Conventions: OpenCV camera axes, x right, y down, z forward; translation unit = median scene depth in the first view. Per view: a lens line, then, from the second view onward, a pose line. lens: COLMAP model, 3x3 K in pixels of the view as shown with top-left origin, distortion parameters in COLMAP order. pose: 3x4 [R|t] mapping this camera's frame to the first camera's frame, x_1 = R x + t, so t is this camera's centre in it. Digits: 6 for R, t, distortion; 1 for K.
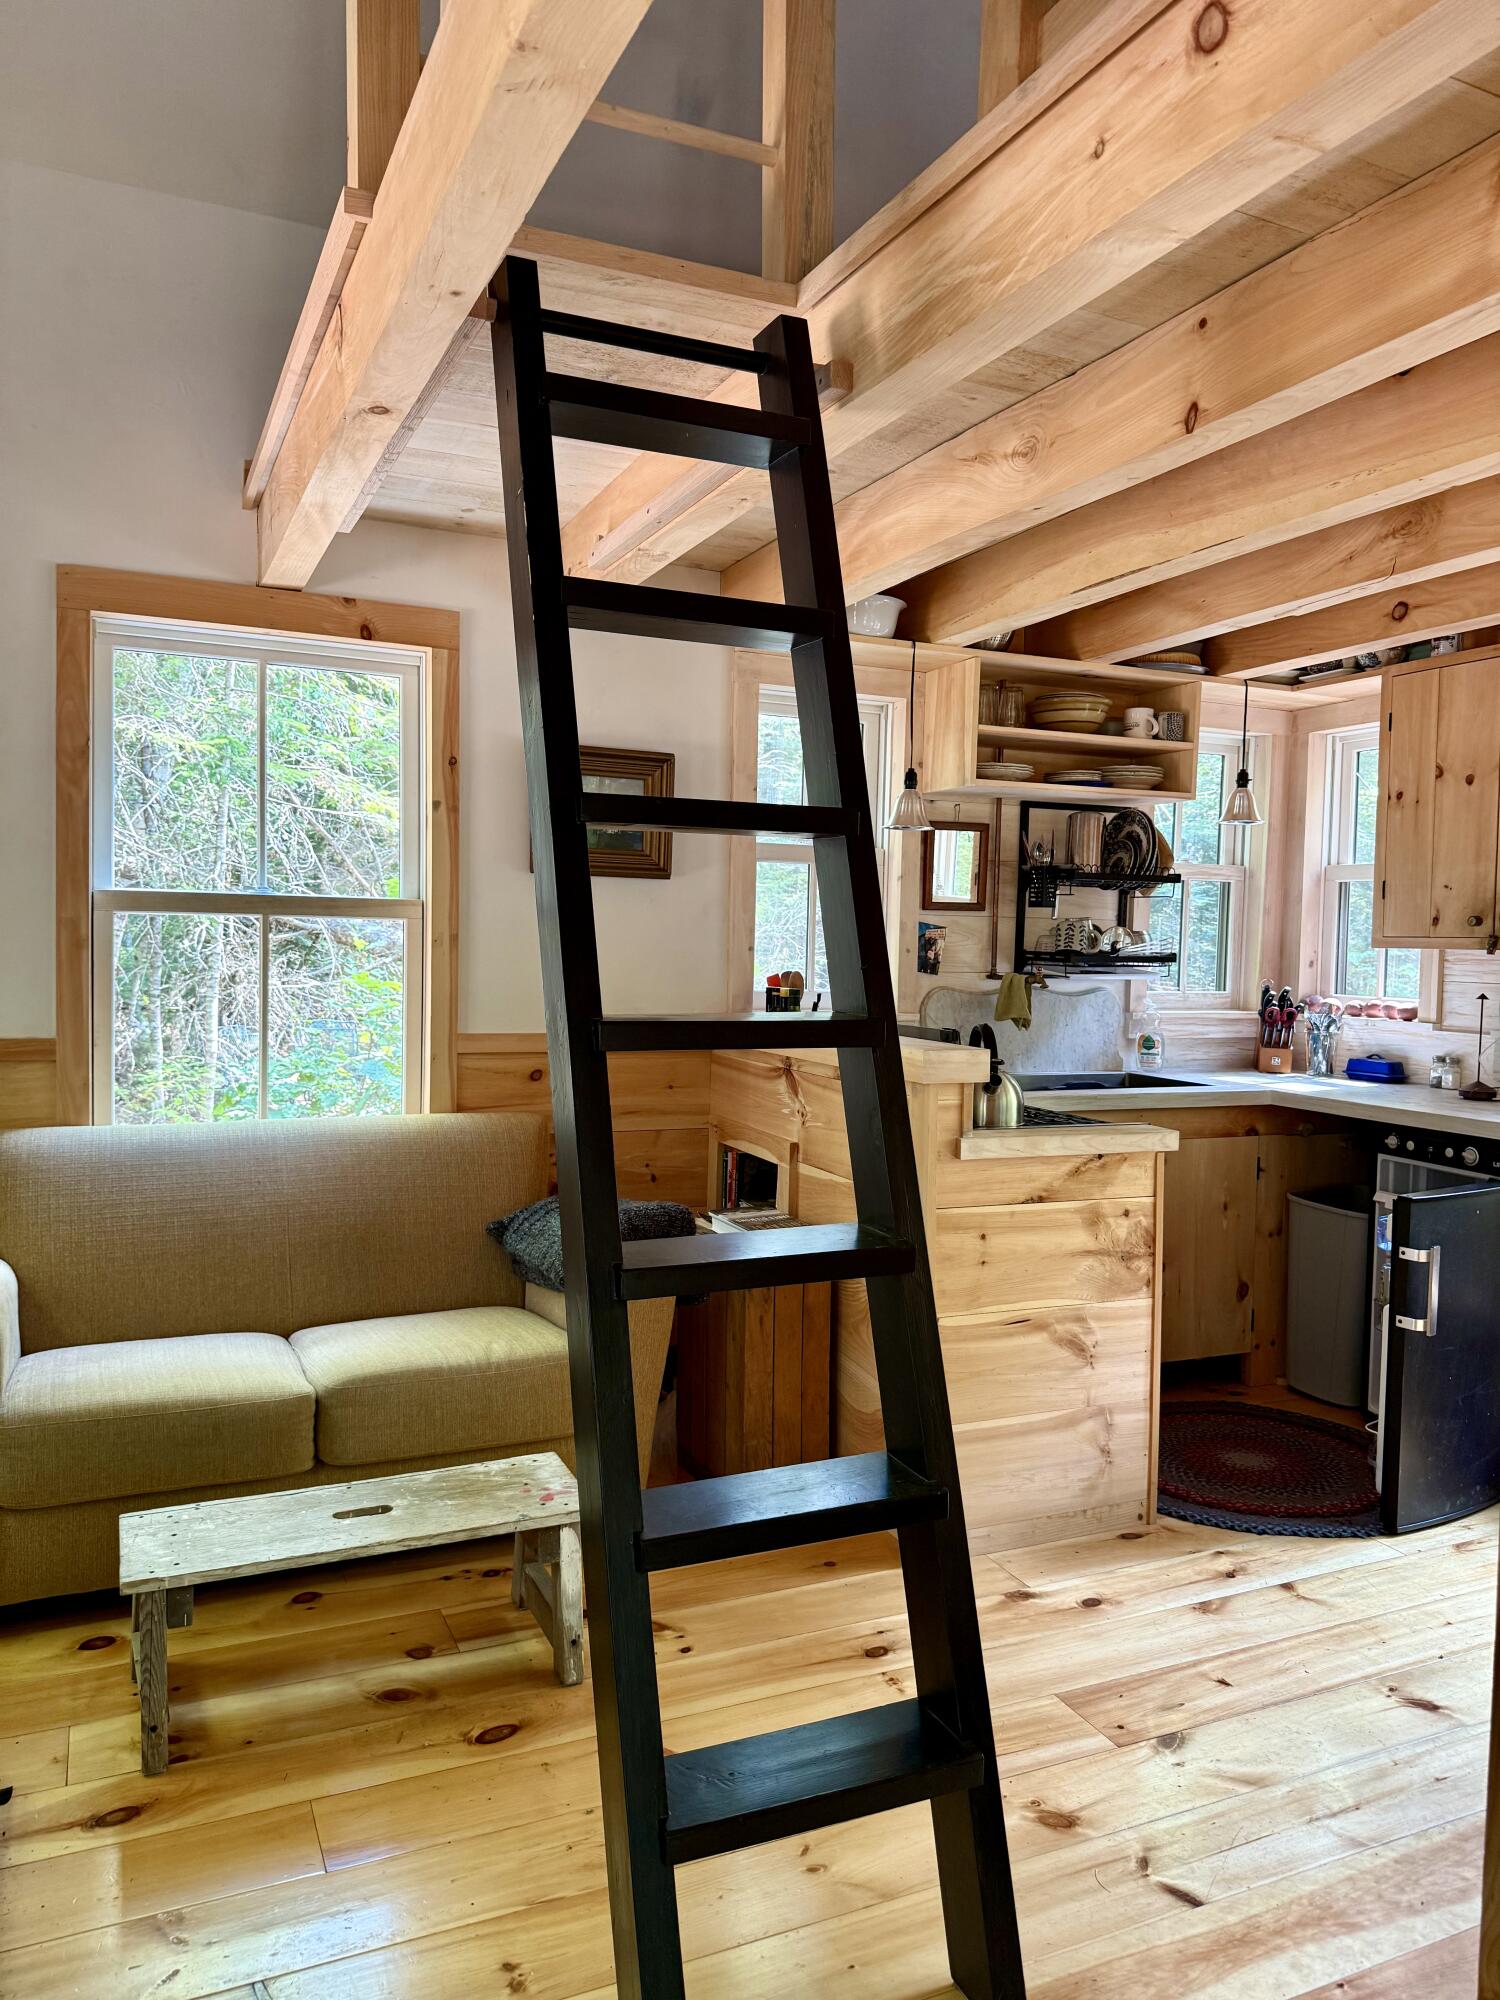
lens RADIAL K [[1433.8, 0, 750.0], [0, 1433.8, 1000.0], [0, 0, 1]] dist [0.193110, -0.422760]
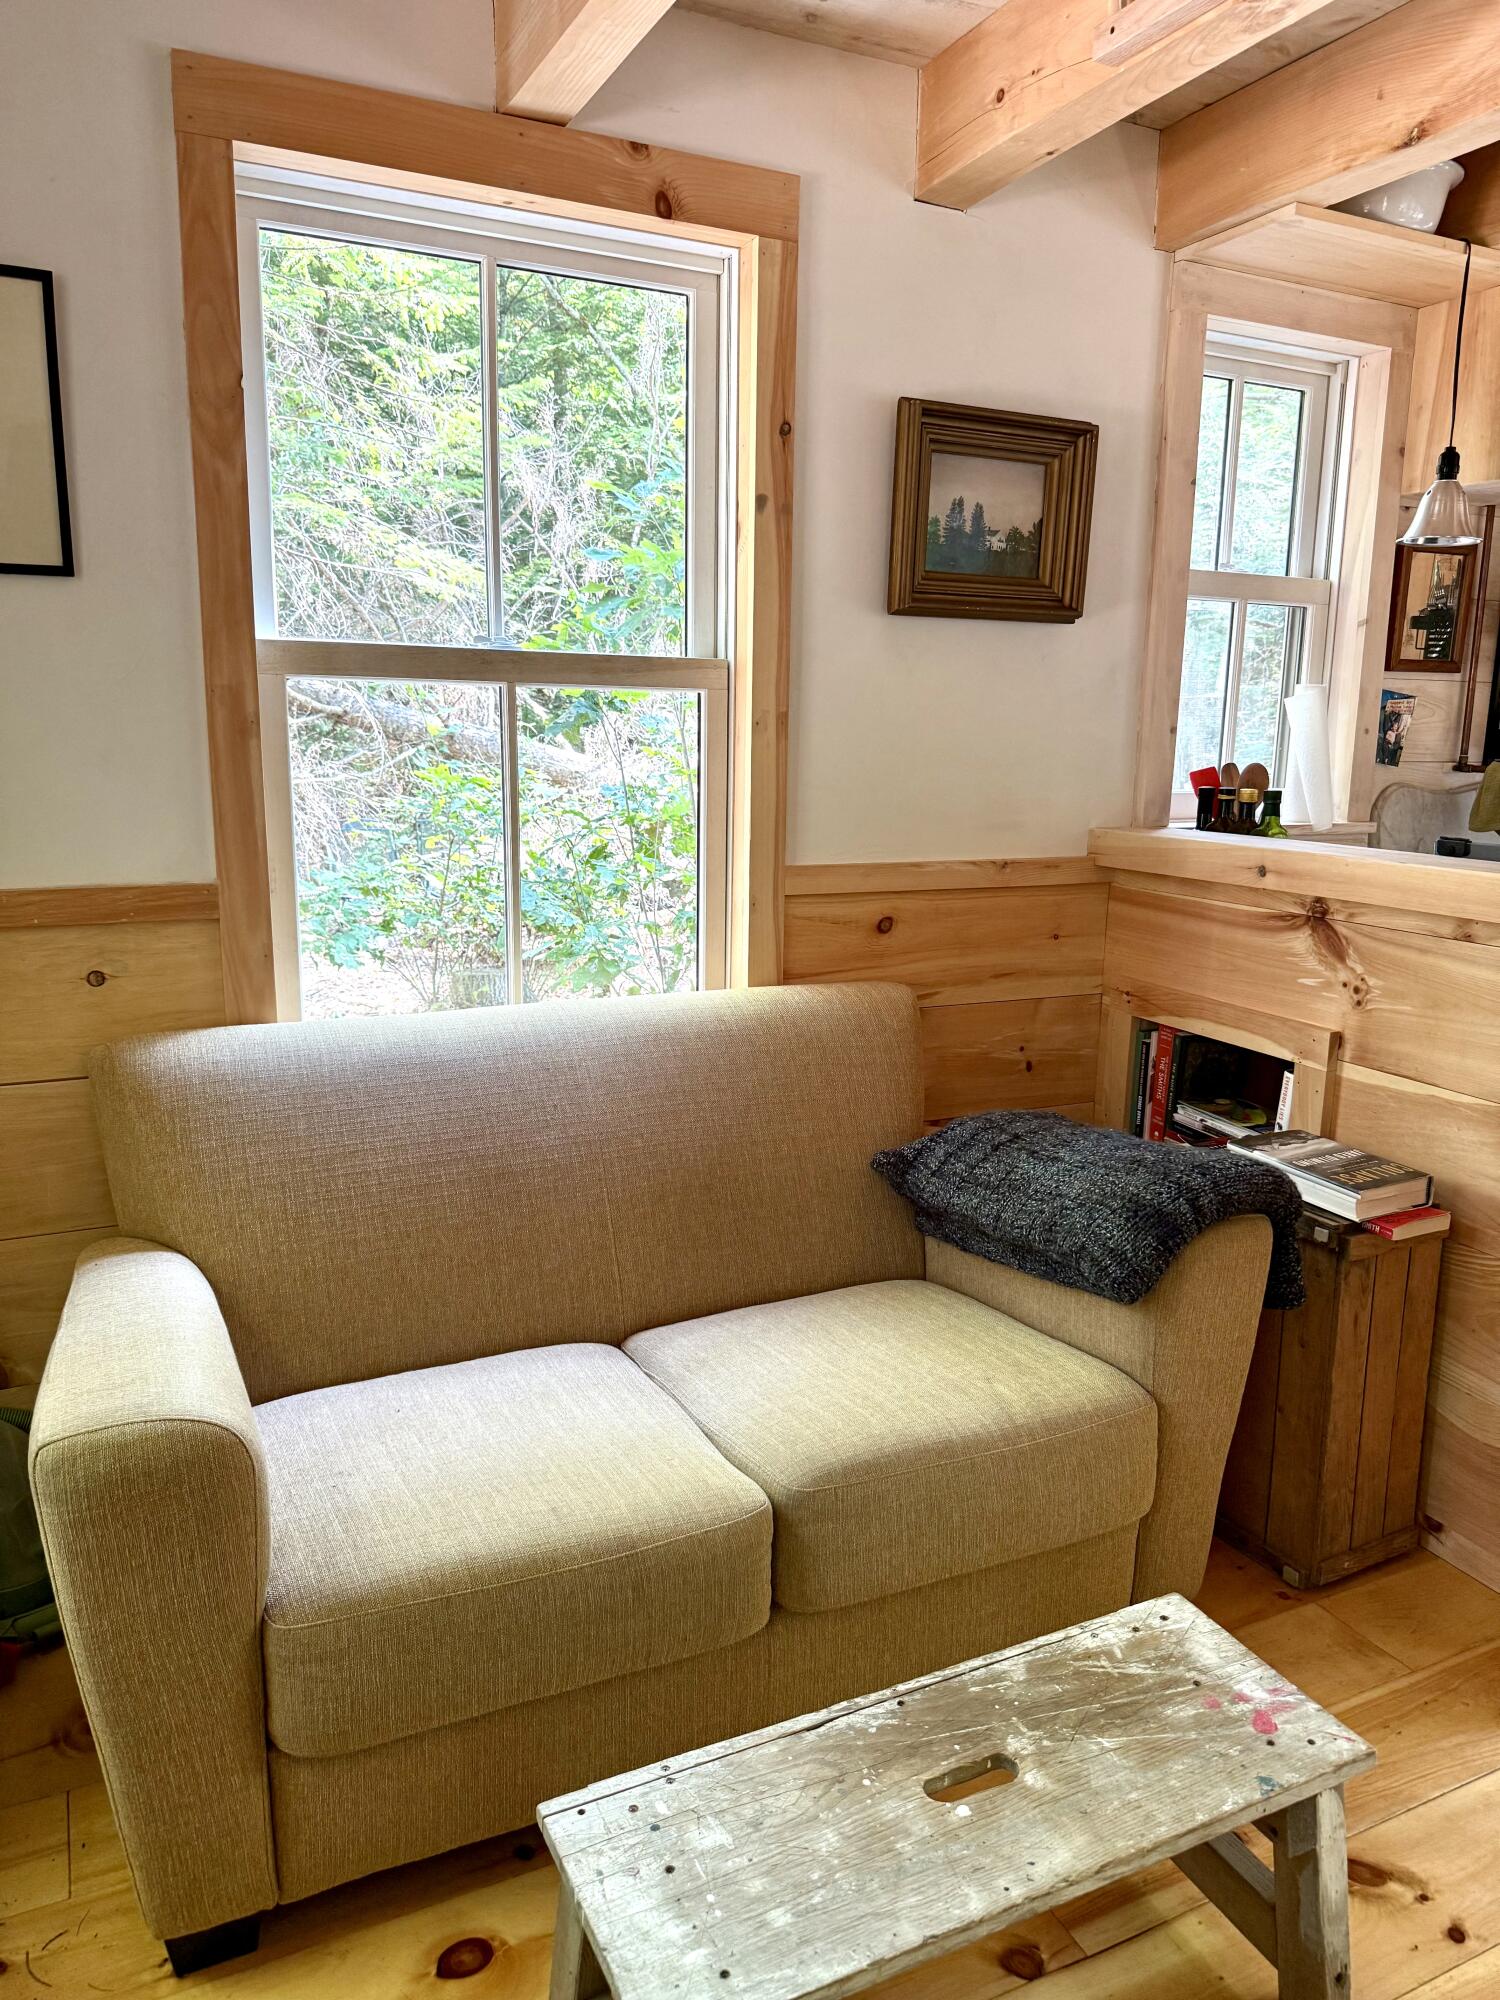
lens RADIAL K [[1459.2, 0, 750.0], [0, 1459.2, 1000.0], [0, 0, 1]] dist [0.072746, -0.093437]
pose [[0.999559, -0.011106, 0.027545, -0.252062], [0.007035, 0.989592, 0.143732, -0.012616], [-0.028855, -0.143475, 0.989233, 0.348701]]
